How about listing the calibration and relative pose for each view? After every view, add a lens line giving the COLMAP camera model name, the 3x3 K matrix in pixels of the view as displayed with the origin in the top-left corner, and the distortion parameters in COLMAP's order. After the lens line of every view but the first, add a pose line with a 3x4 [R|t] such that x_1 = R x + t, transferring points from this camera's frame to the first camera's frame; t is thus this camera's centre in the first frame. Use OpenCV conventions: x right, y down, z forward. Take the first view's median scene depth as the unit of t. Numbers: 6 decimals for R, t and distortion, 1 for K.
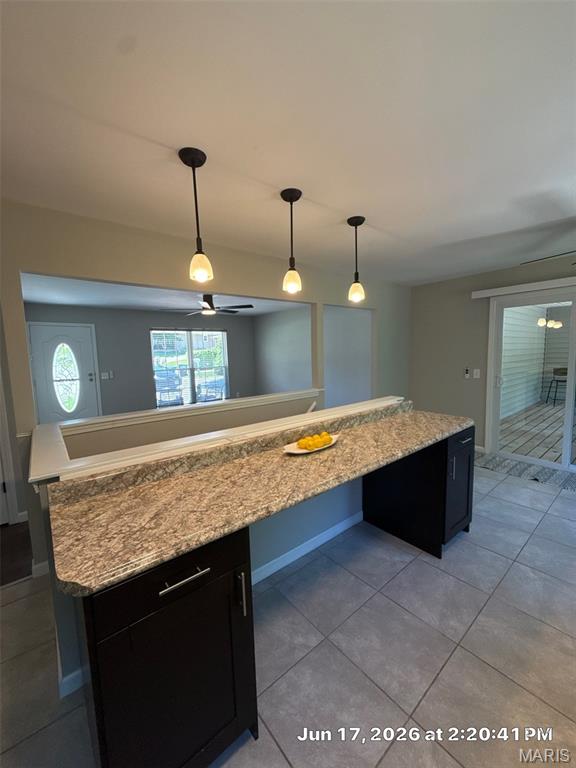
lens RADIAL K [[310.4, 0, 287.7], [0, 310.4, 382.5], [0, 0, 1]] dist [0.000359, 0.000030]
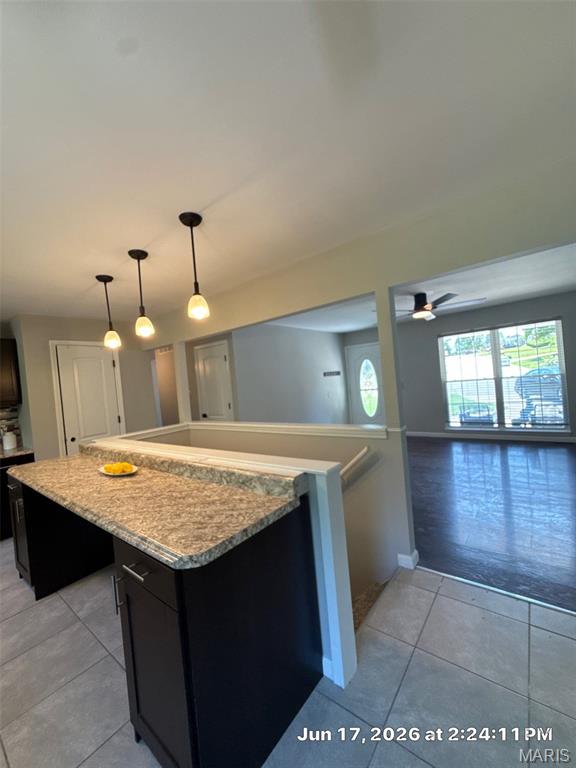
lens RADIAL K [[310.4, 0, 287.7], [0, 310.4, 382.5], [0, 0, 1]] dist [0.000359, 0.000030]
pose [[0.198693, 0.014924, -0.979948, 0.425420], [-0.012554, 0.999841, 0.012682, -0.047281], [0.979981, 0.009782, 0.198848, 0.440257]]
